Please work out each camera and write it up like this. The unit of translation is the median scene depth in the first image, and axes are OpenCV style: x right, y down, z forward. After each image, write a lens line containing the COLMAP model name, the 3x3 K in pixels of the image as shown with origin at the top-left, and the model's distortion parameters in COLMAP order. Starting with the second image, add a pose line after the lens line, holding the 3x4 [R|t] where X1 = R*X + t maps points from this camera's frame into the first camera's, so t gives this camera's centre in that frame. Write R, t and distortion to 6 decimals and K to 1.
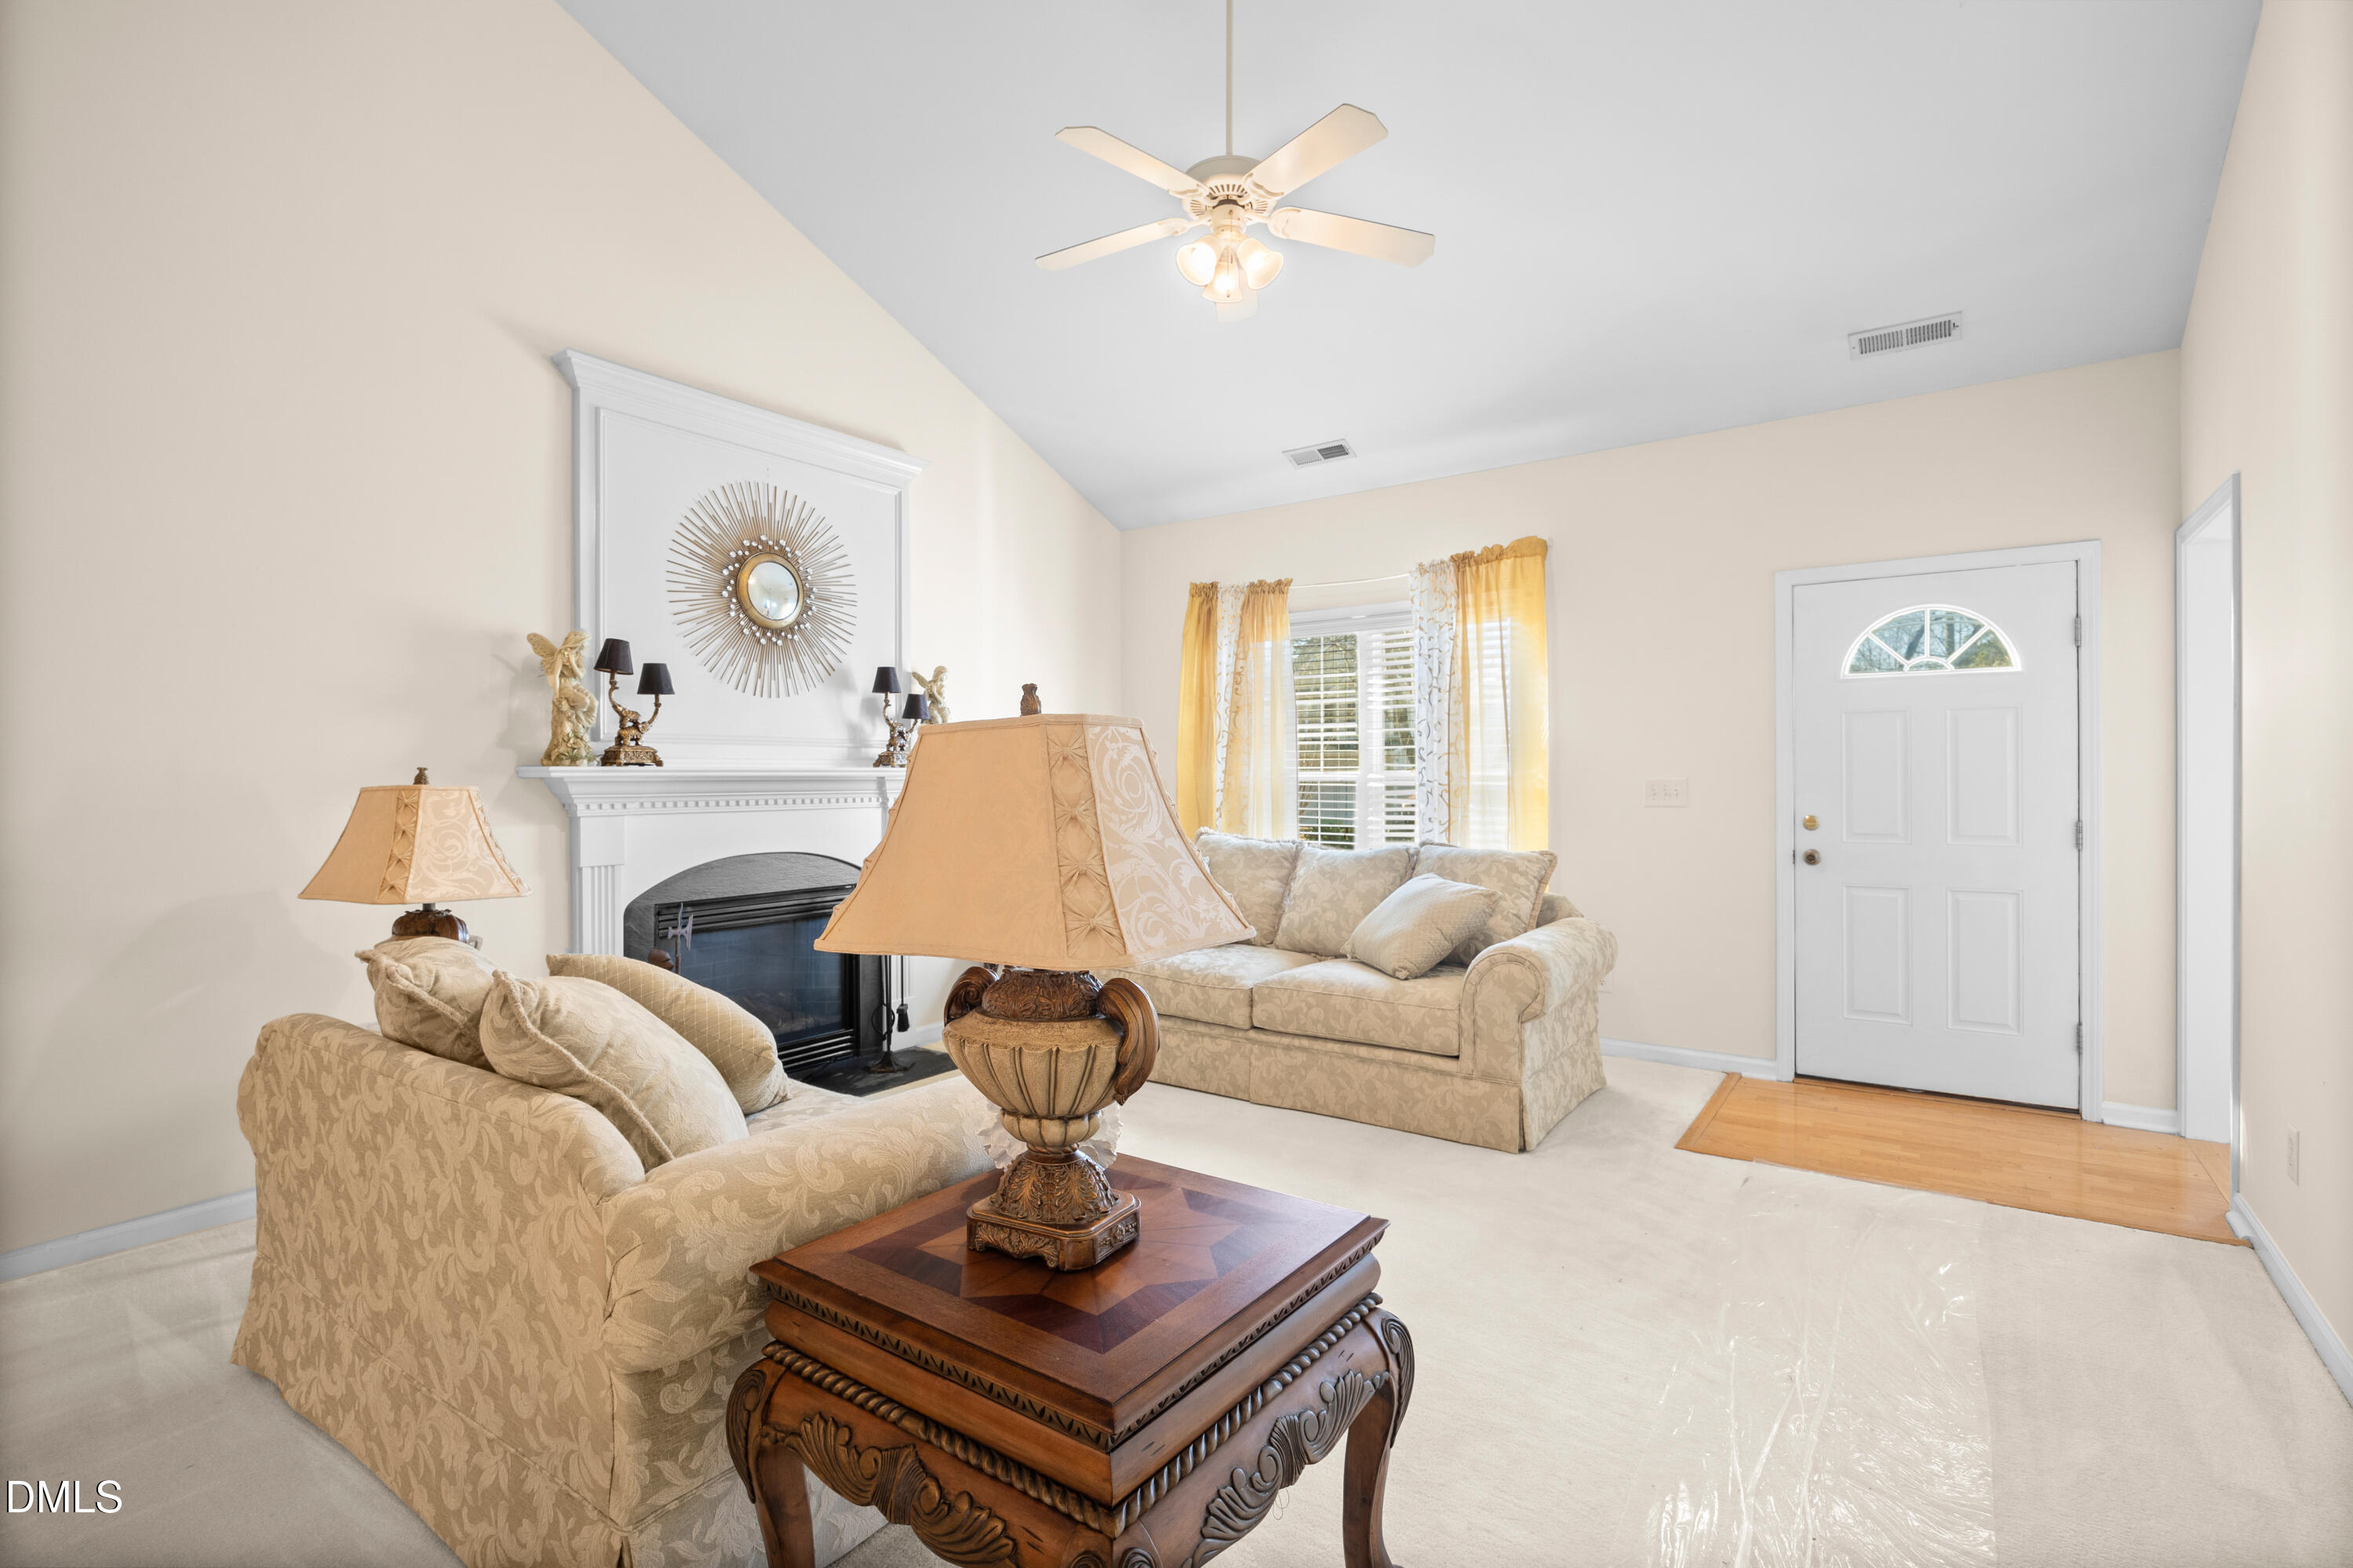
lens RADIAL K [[1074.9, 0, 1176.5], [0, 1074.9, 784.0], [0, 0, 1]] dist [-0.041470, 0.000355]
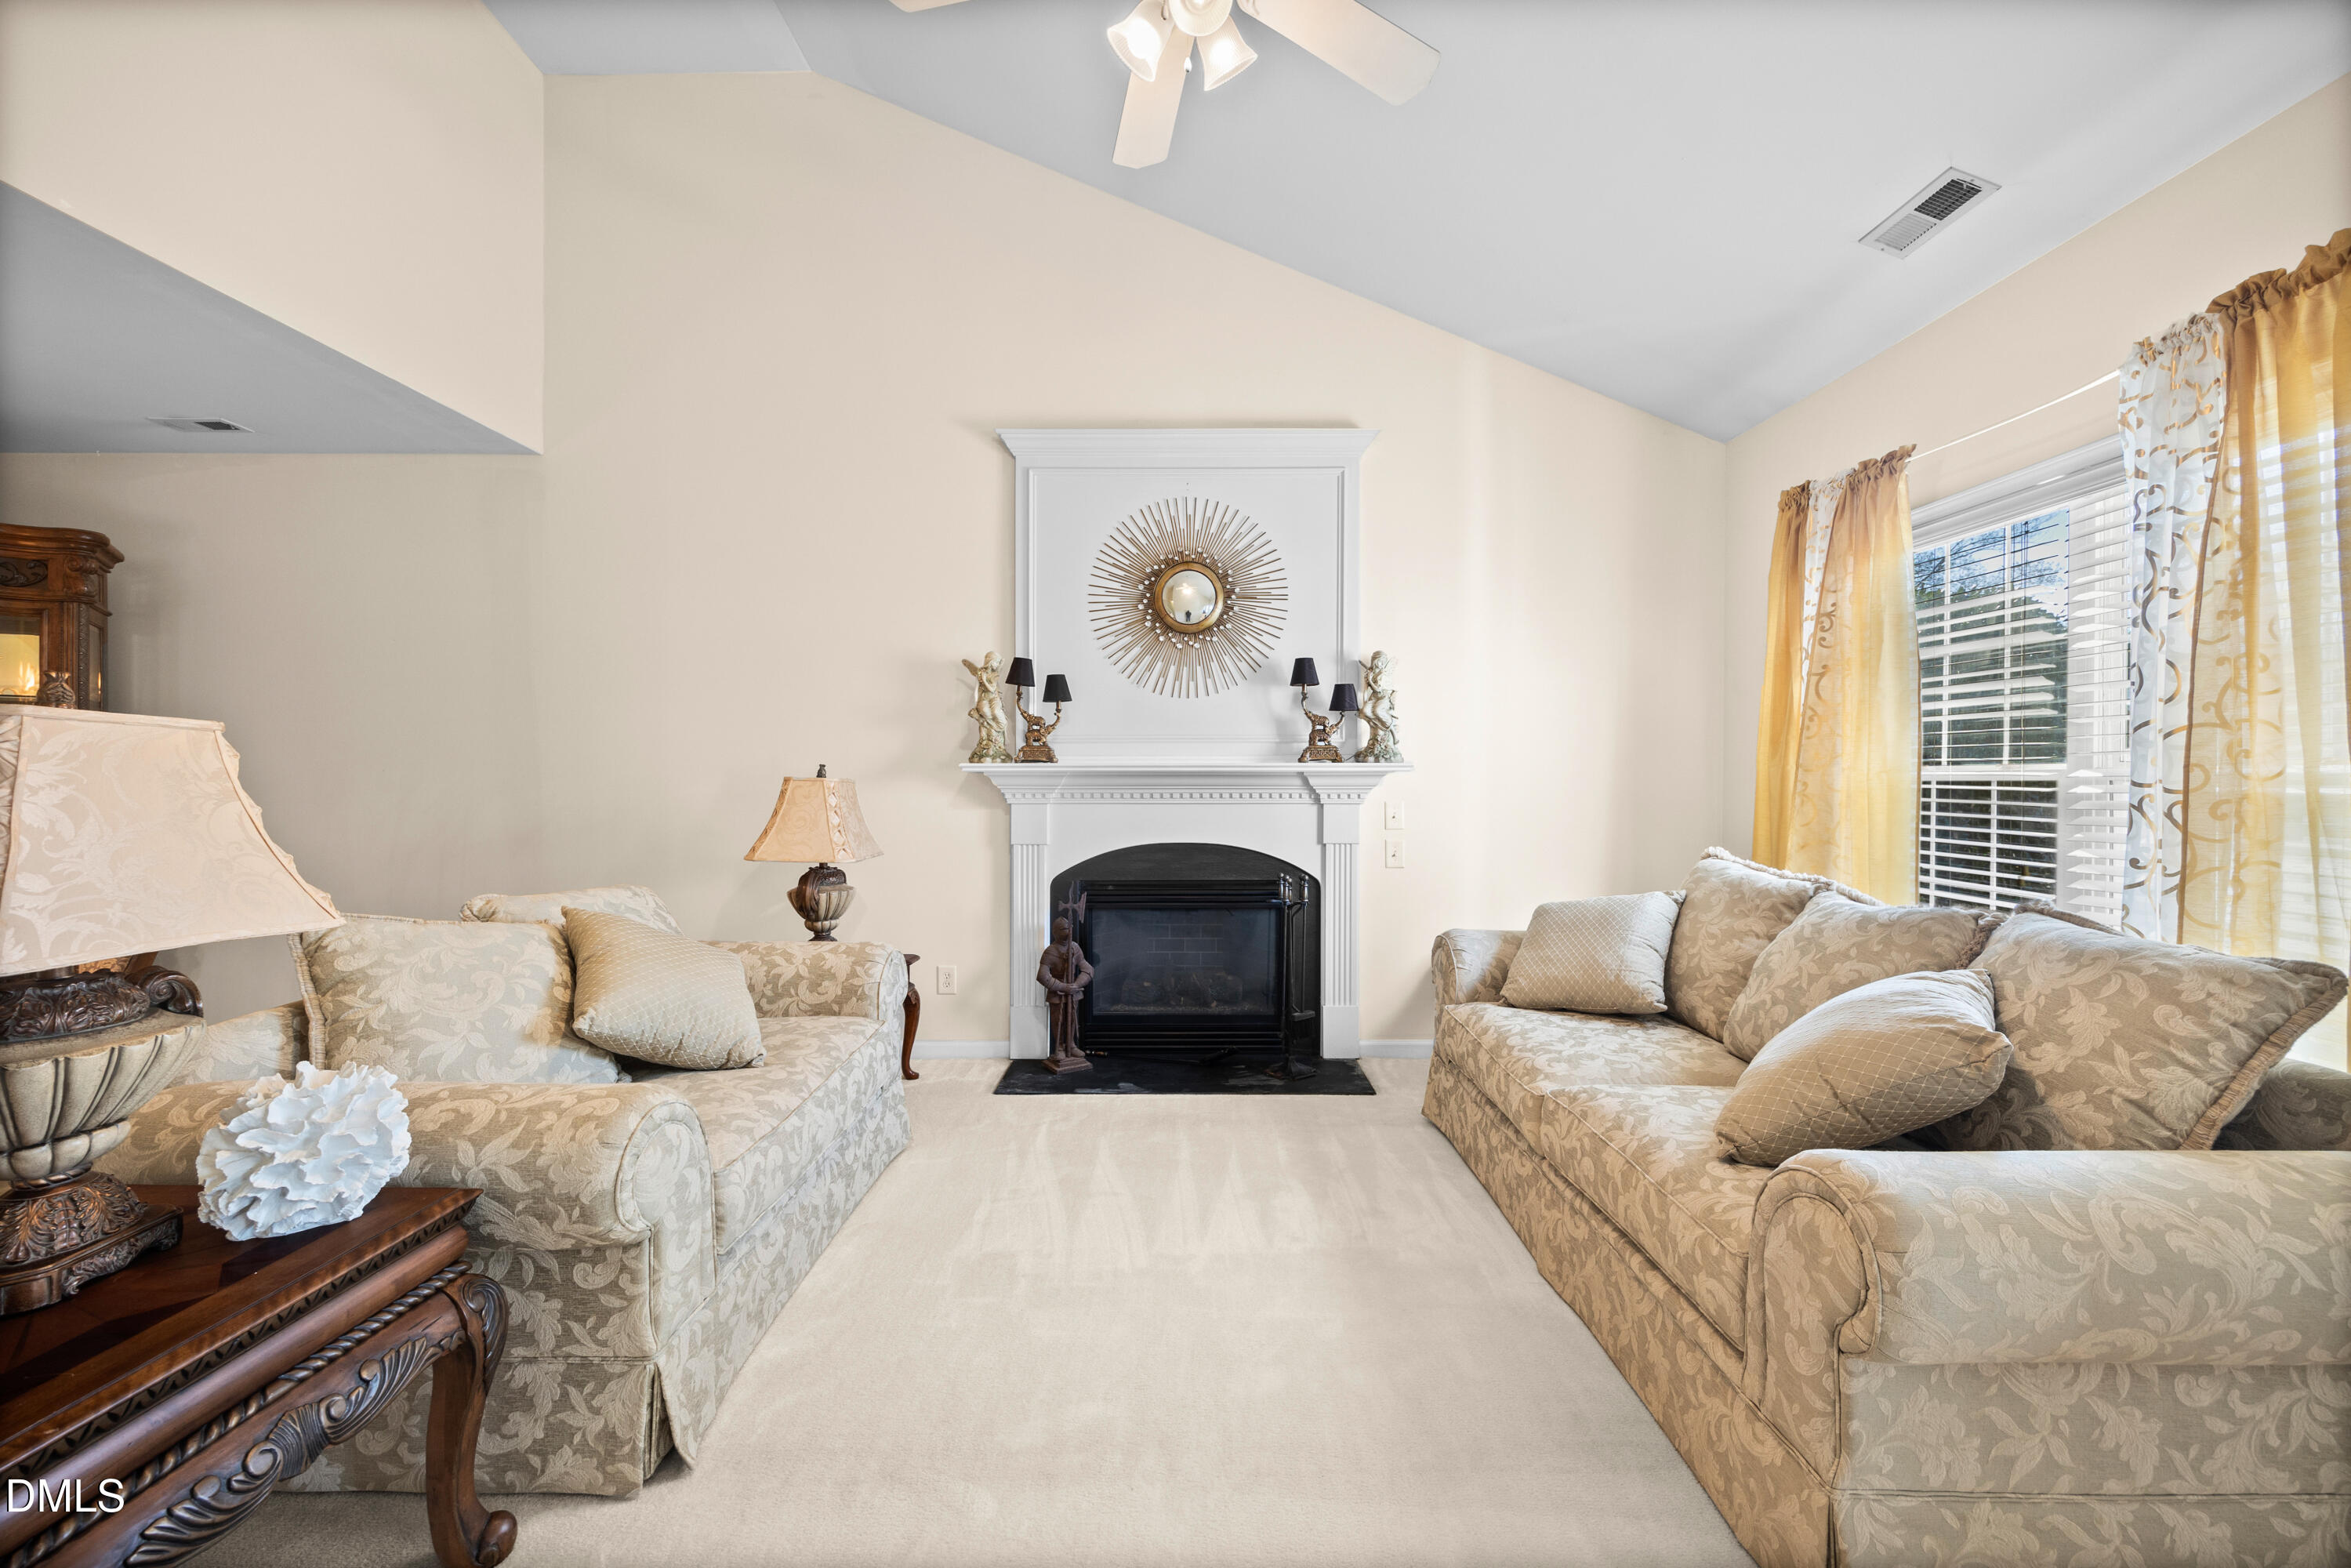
lens RADIAL K [[934.6, 0, 1175.5], [0, 934.6, 784.0], [0, 0, 1]] dist [-0.009422, 0.000219]
pose [[0.562656, 0.012596, -0.826595, 0.364254], [-0.009060, 0.999918, 0.009070, -0.002676], [0.826641, 0.002385, 0.562724, 0.435003]]
